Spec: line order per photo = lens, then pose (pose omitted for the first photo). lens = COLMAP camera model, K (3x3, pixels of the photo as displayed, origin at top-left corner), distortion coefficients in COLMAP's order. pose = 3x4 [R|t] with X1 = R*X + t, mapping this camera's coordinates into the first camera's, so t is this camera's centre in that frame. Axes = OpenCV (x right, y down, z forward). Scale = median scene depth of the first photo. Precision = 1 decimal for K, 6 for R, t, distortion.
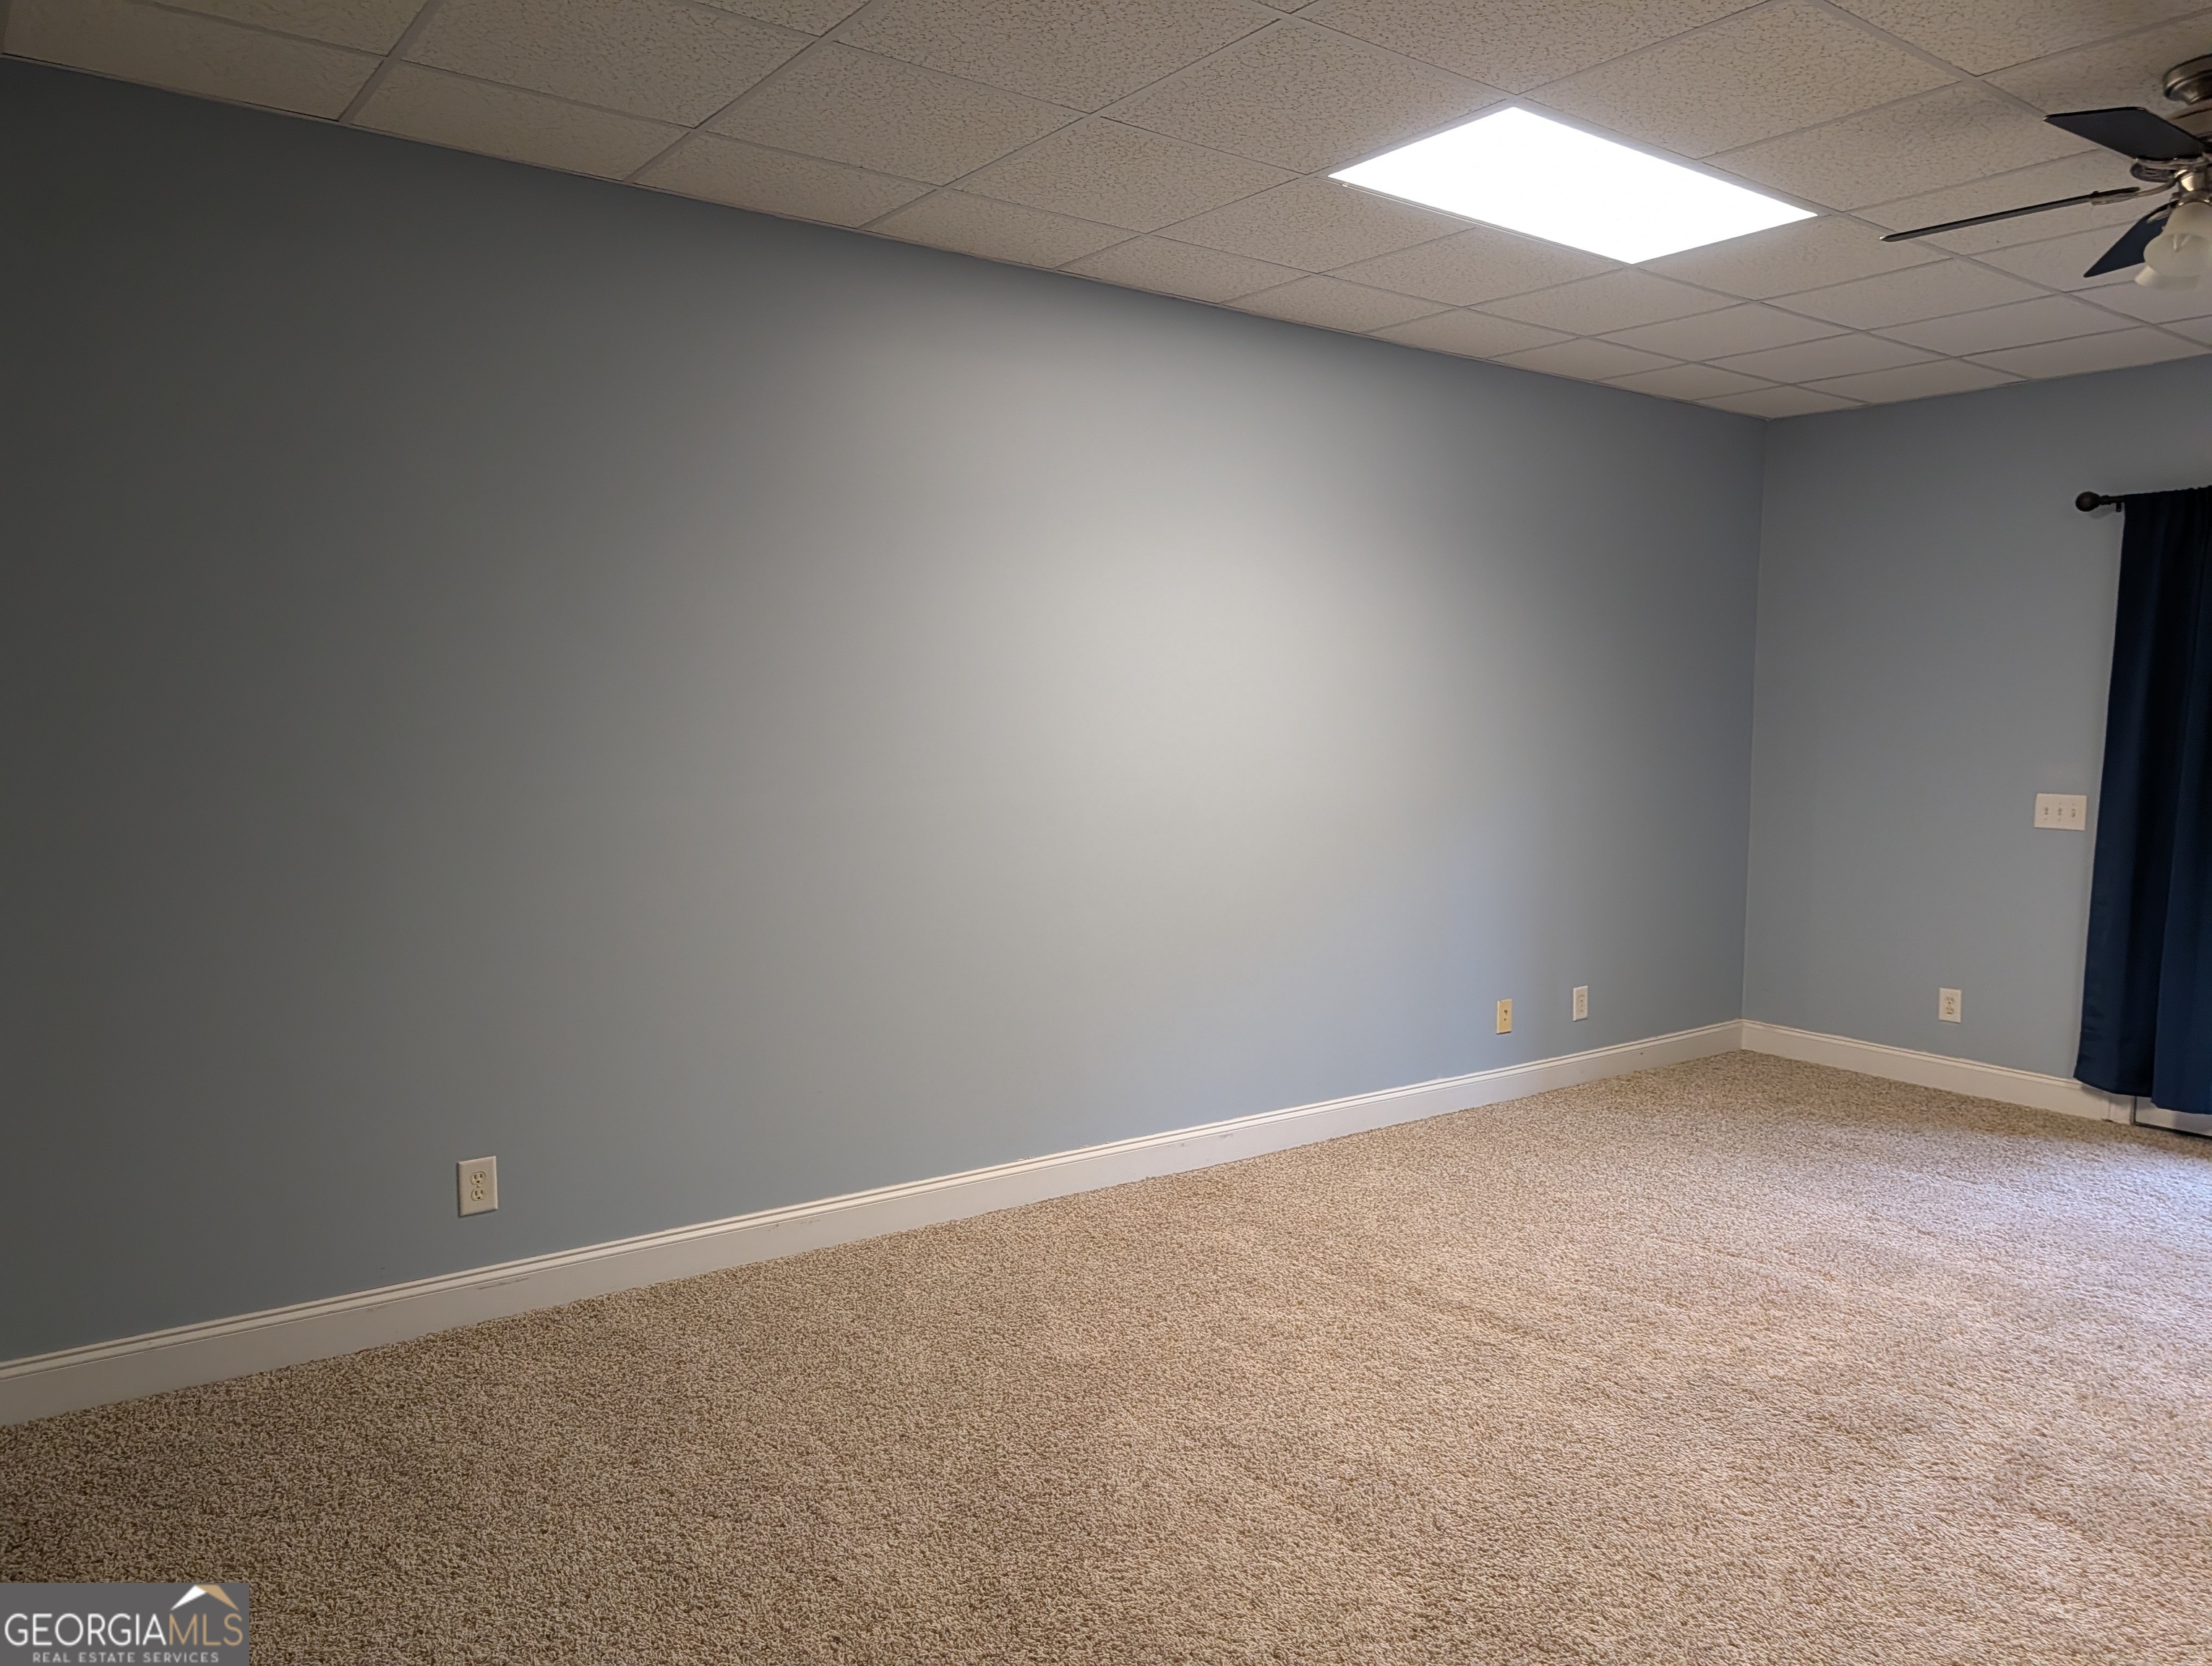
lens RADIAL K [[1573.3, 0, 1106.3], [0, 1573.3, 878.7], [0, 0, 1]] dist [-0.001267, 0.000322]
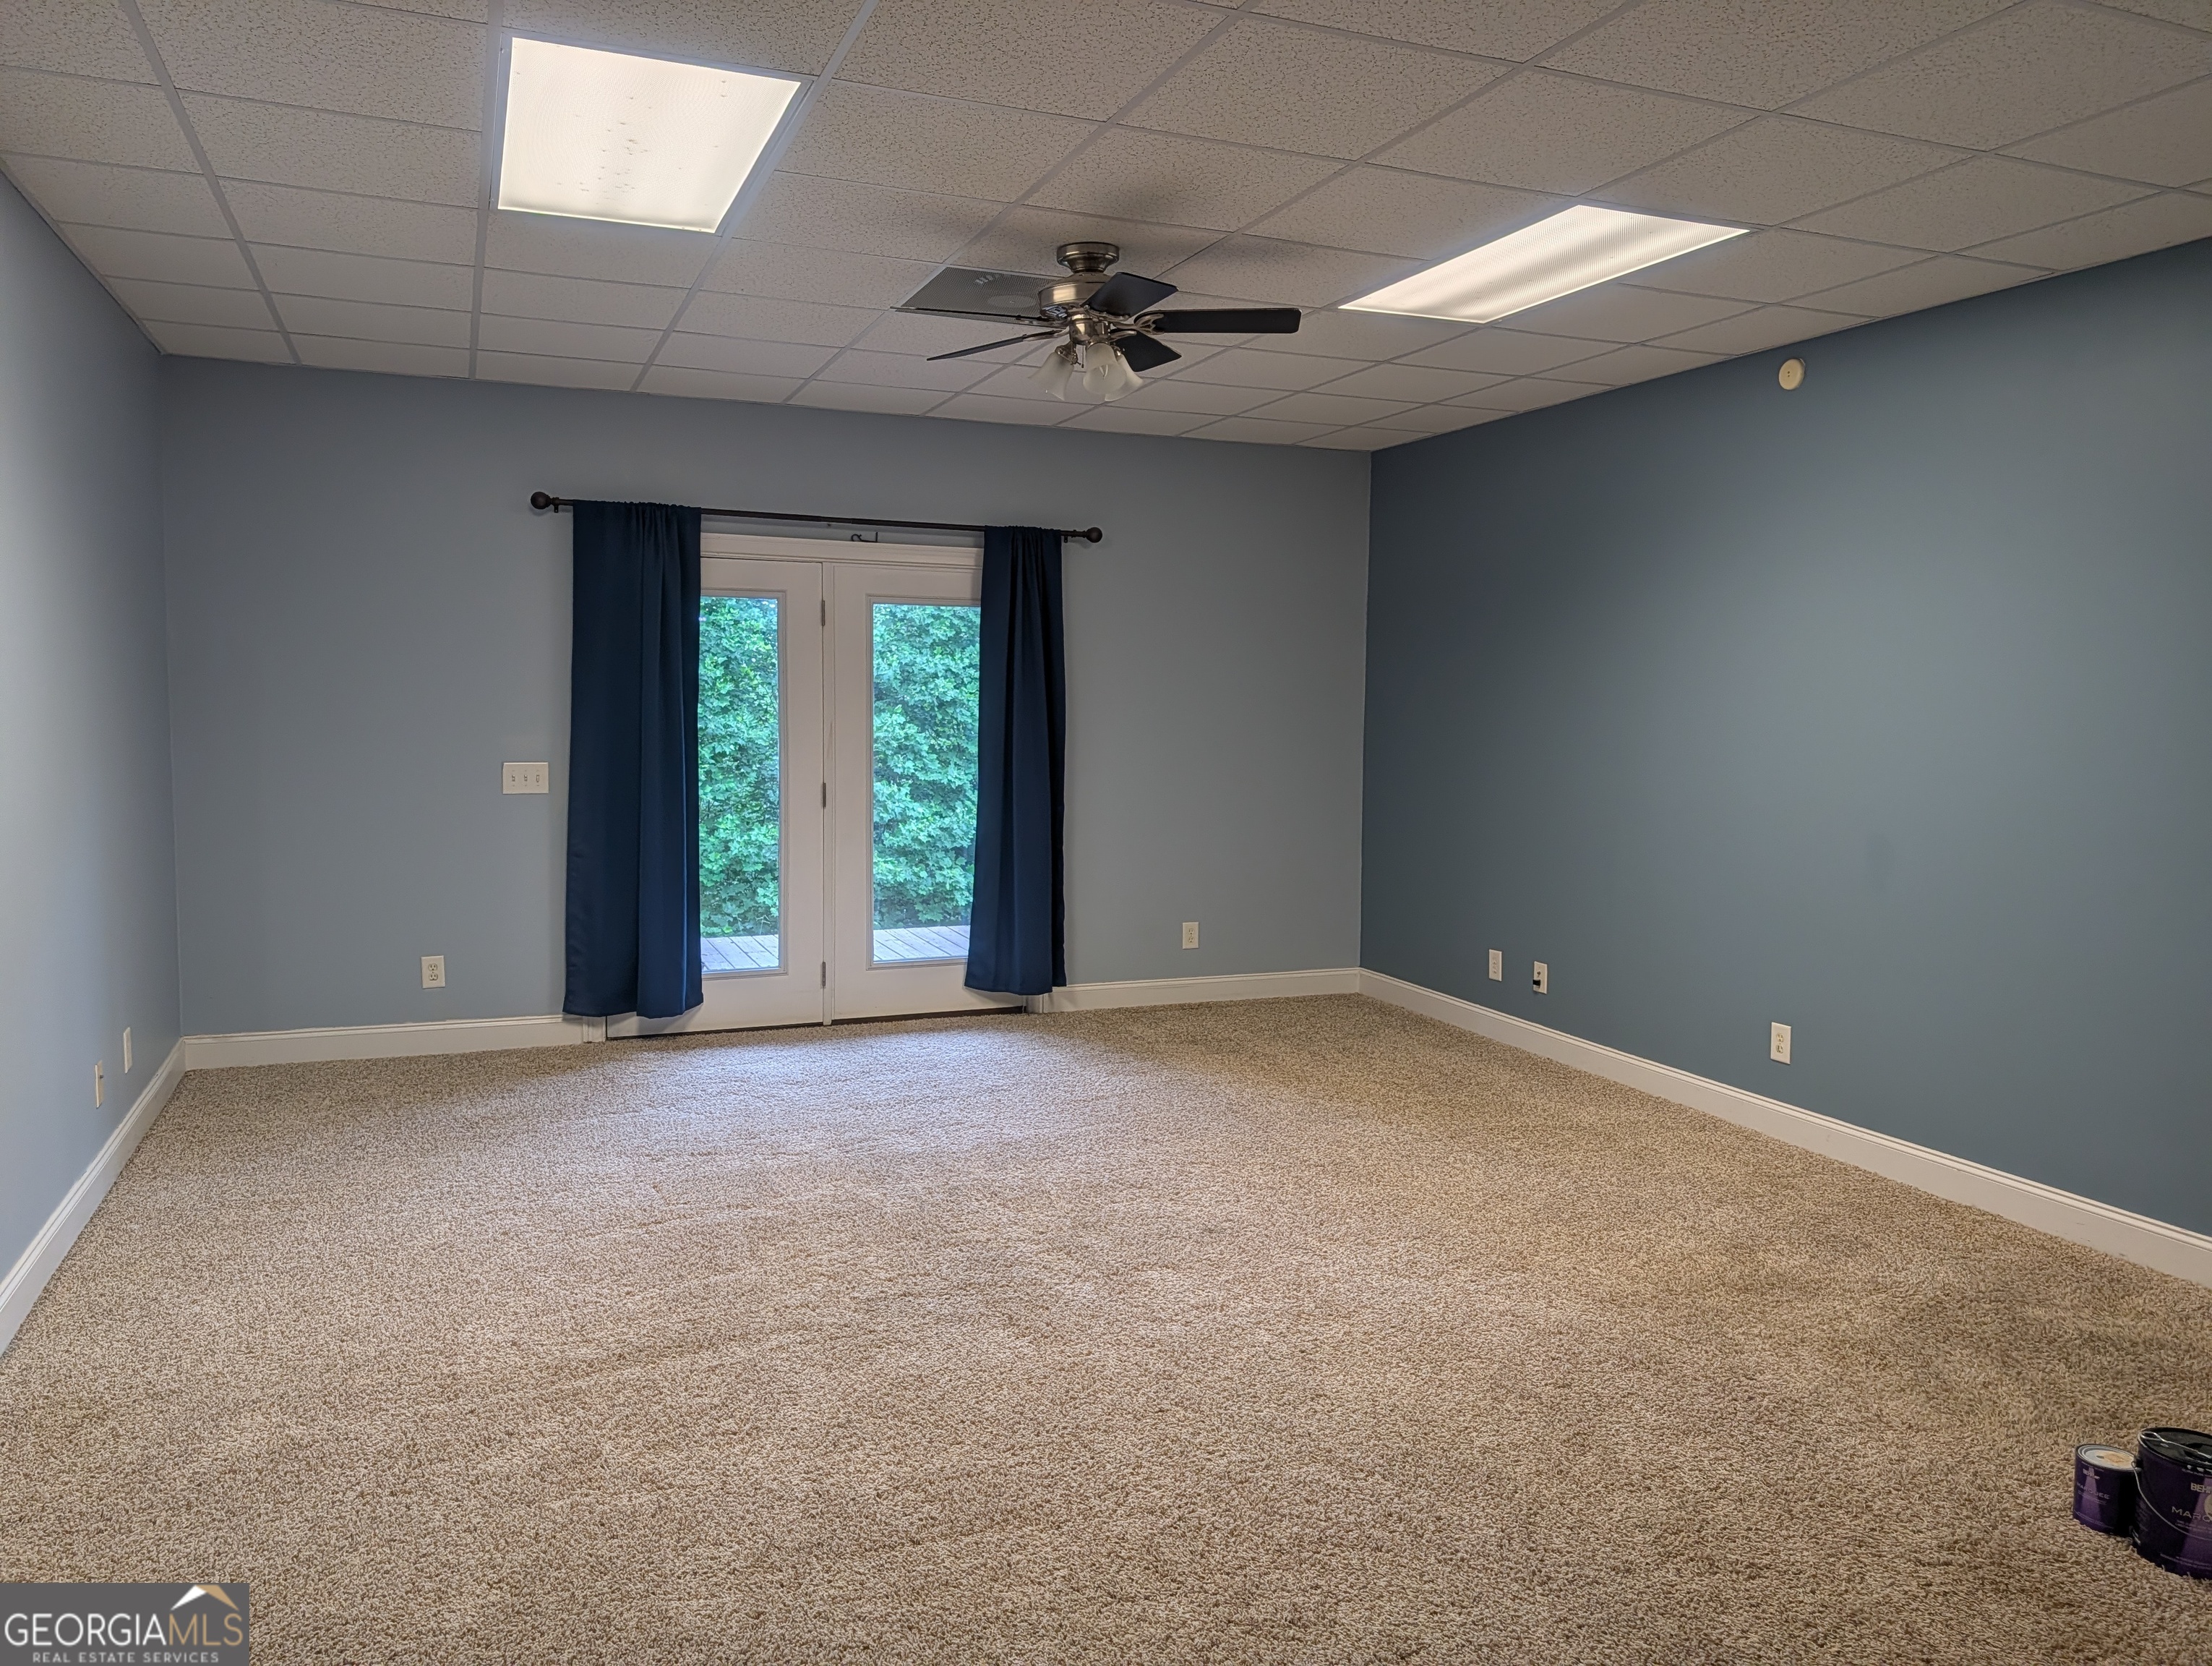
lens RADIAL K [[1577.1, 0, 1106.0], [0, 1577.1, 833.0], [0, 0, 1]] dist [0.046869, -0.001478]
pose [[0.251484, -0.089297, 0.963733, -0.374053], [0.096087, 0.993119, 0.066947, -0.040021], [-0.963080, 0.075766, 0.258334, 0.322813]]
